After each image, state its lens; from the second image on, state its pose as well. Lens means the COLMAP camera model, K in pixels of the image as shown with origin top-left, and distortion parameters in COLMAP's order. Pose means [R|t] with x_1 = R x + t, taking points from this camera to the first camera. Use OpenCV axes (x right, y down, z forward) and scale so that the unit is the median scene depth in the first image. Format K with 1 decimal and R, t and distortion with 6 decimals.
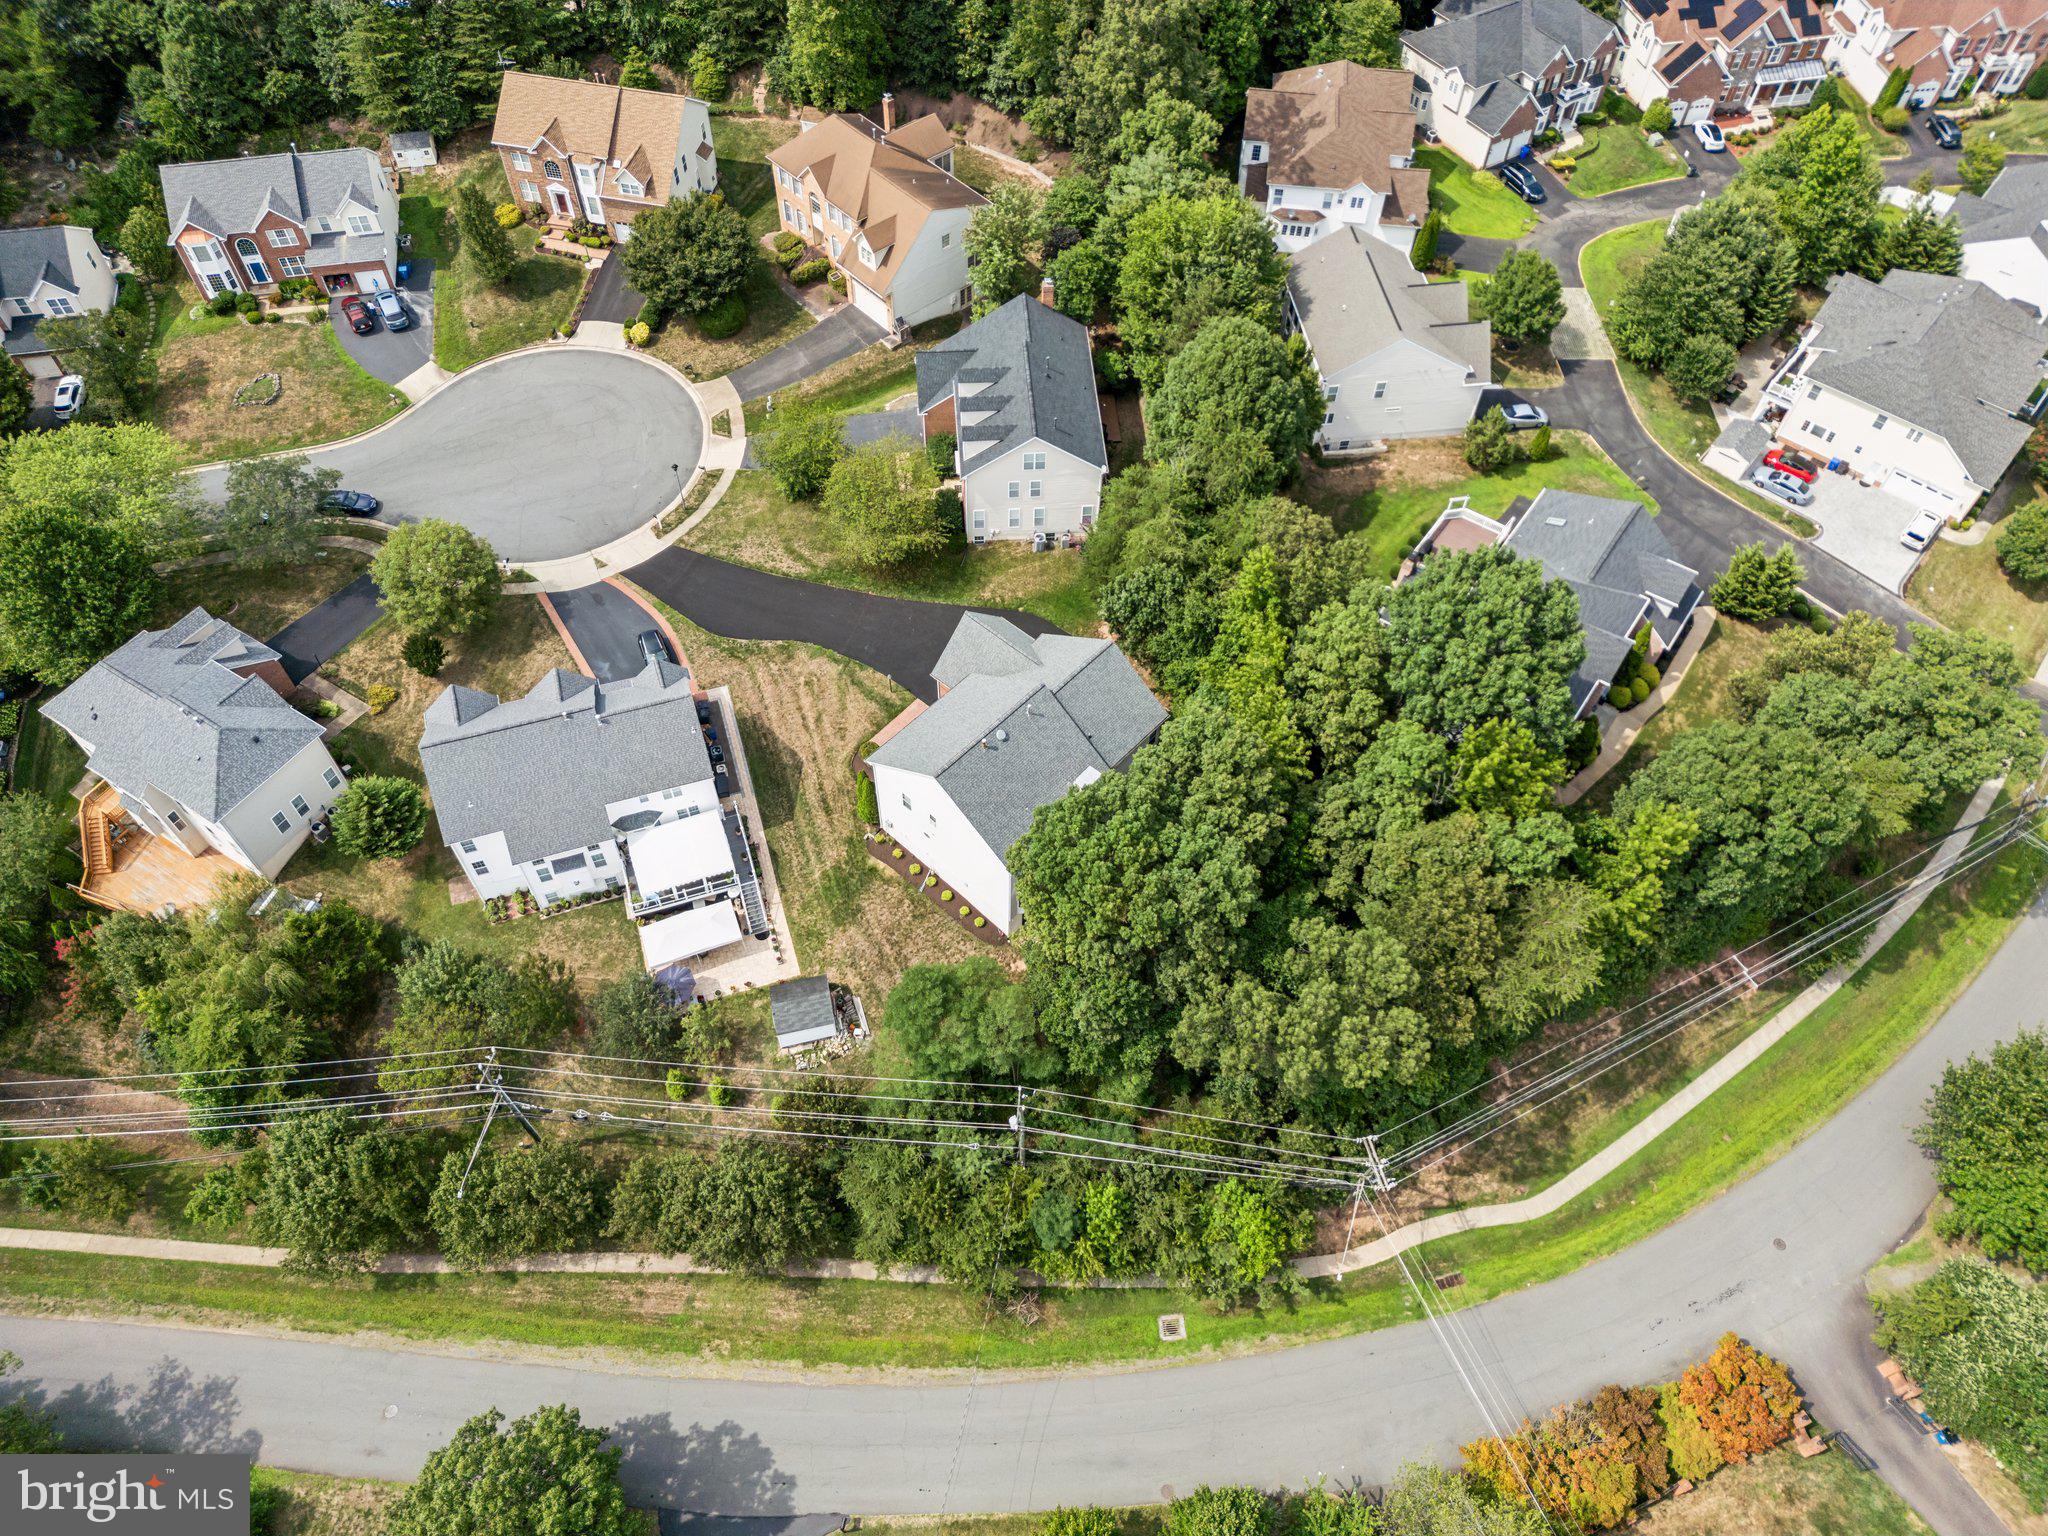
lens RADIAL K [[1422.1, 0, 1027.2], [0, 1422.1, 768.8], [0, 0, 1]] dist [0.066282, -0.069973]
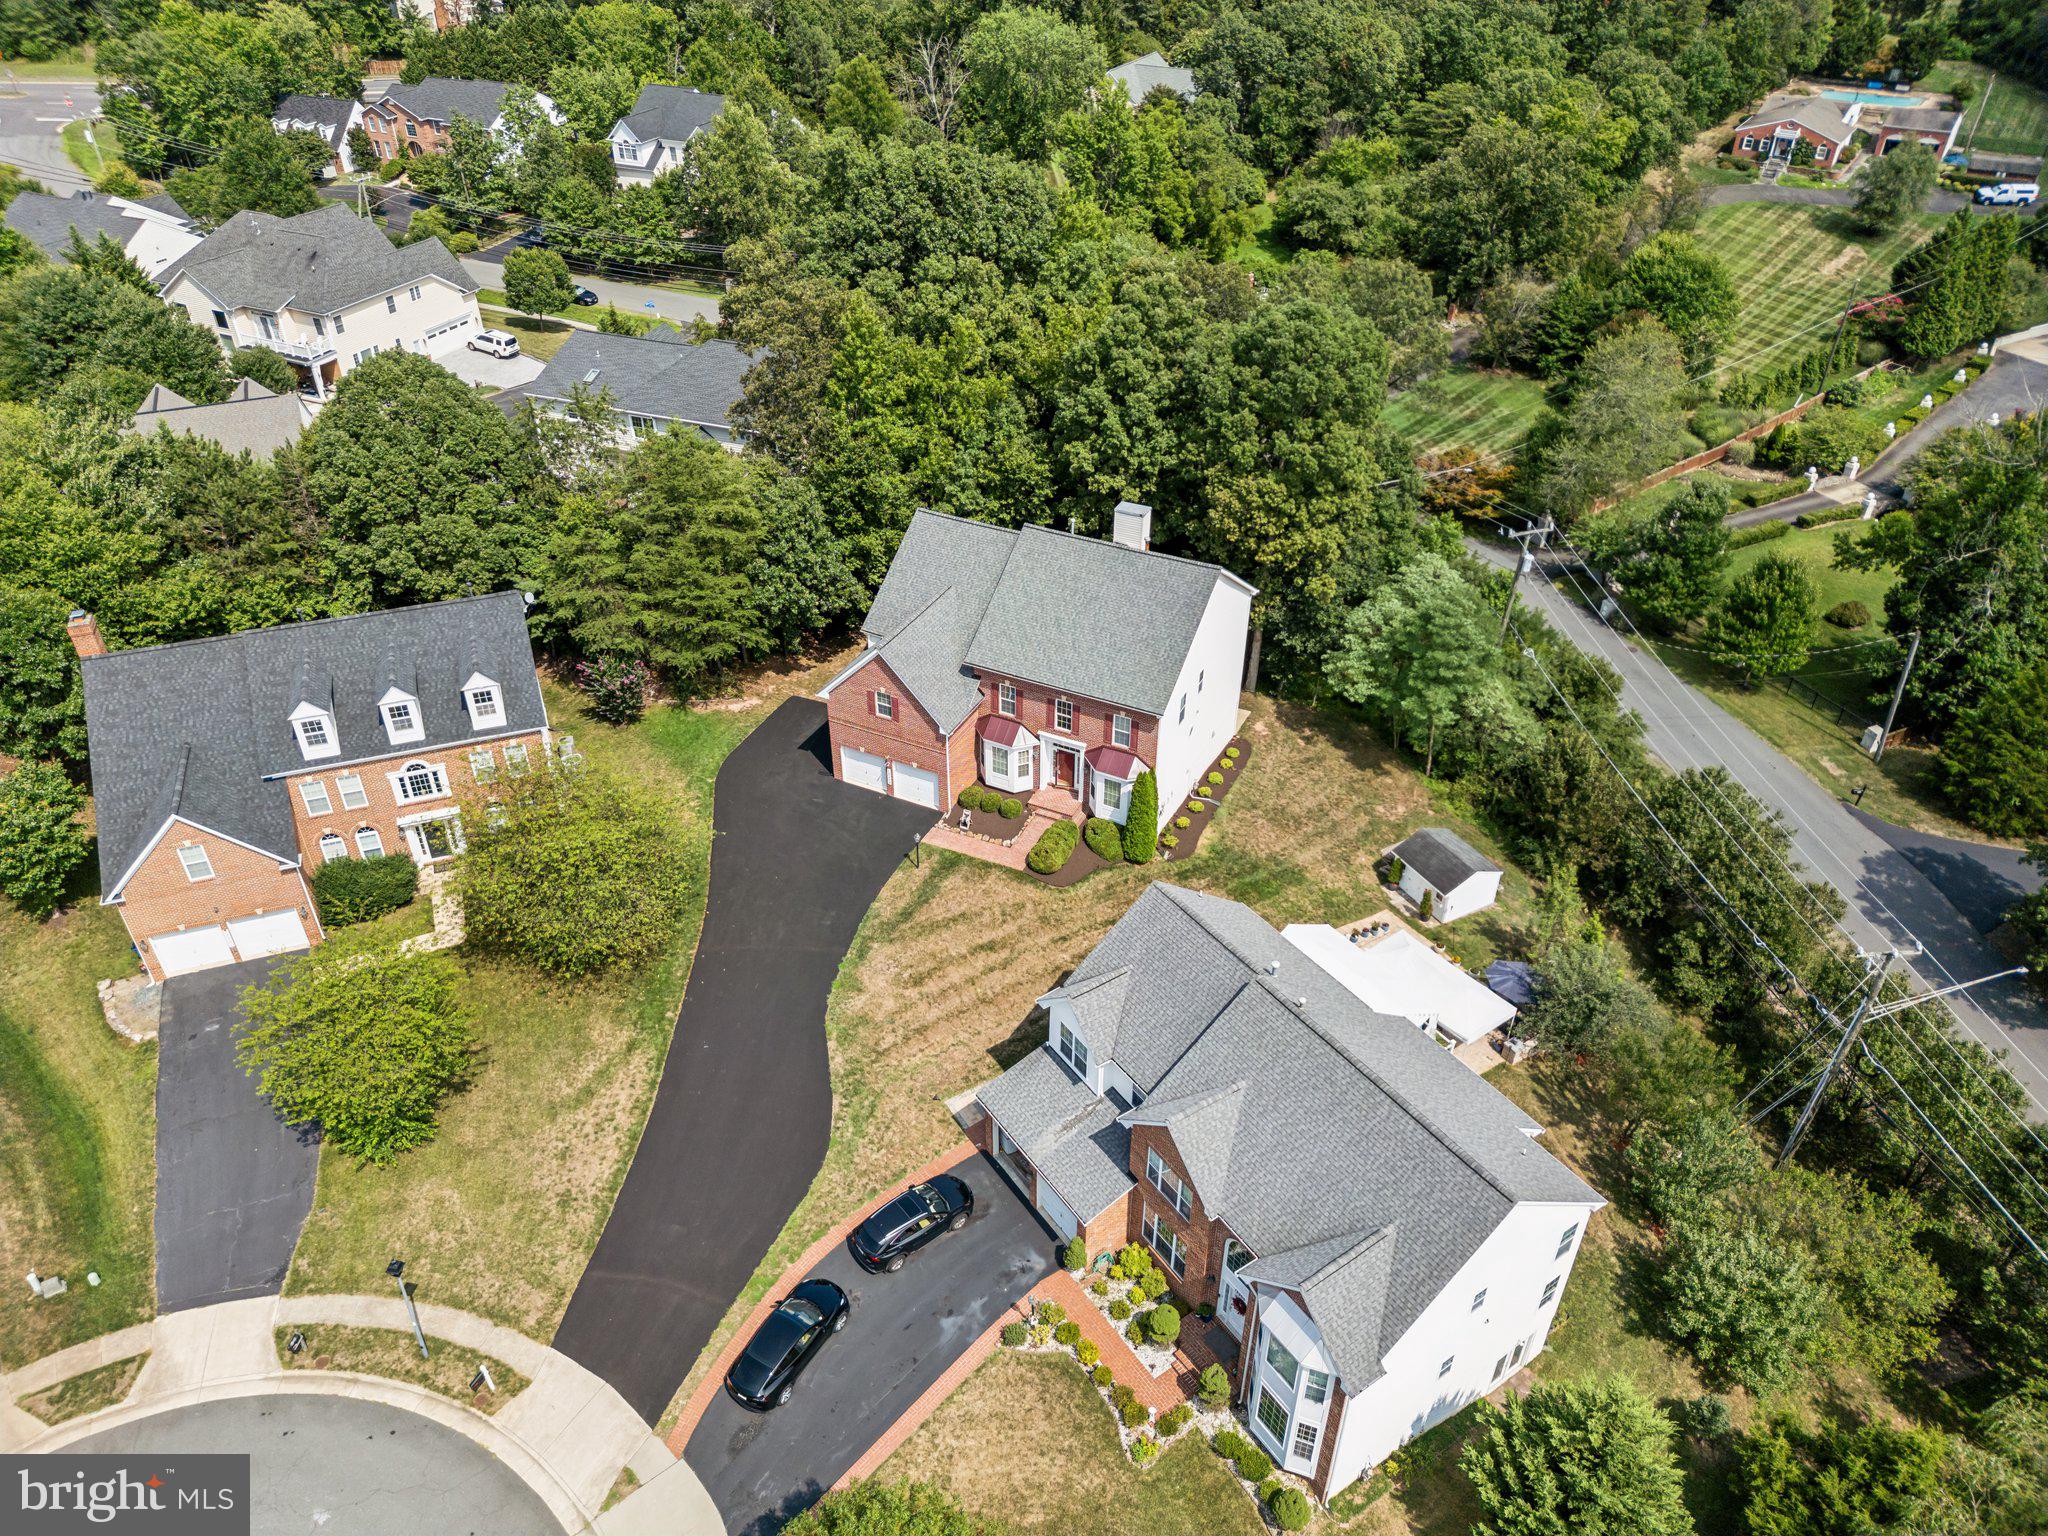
lens RADIAL K [[1422.1, 0, 1027.2], [0, 1422.1, 768.8], [0, 0, 1]] dist [0.066282, -0.069973]
pose [[-0.269799, -0.576338, 0.771390, -0.553778], [0.775834, 0.344385, 0.528659, -0.354893], [-0.570341, 0.741103, 0.354228, 0.708466]]
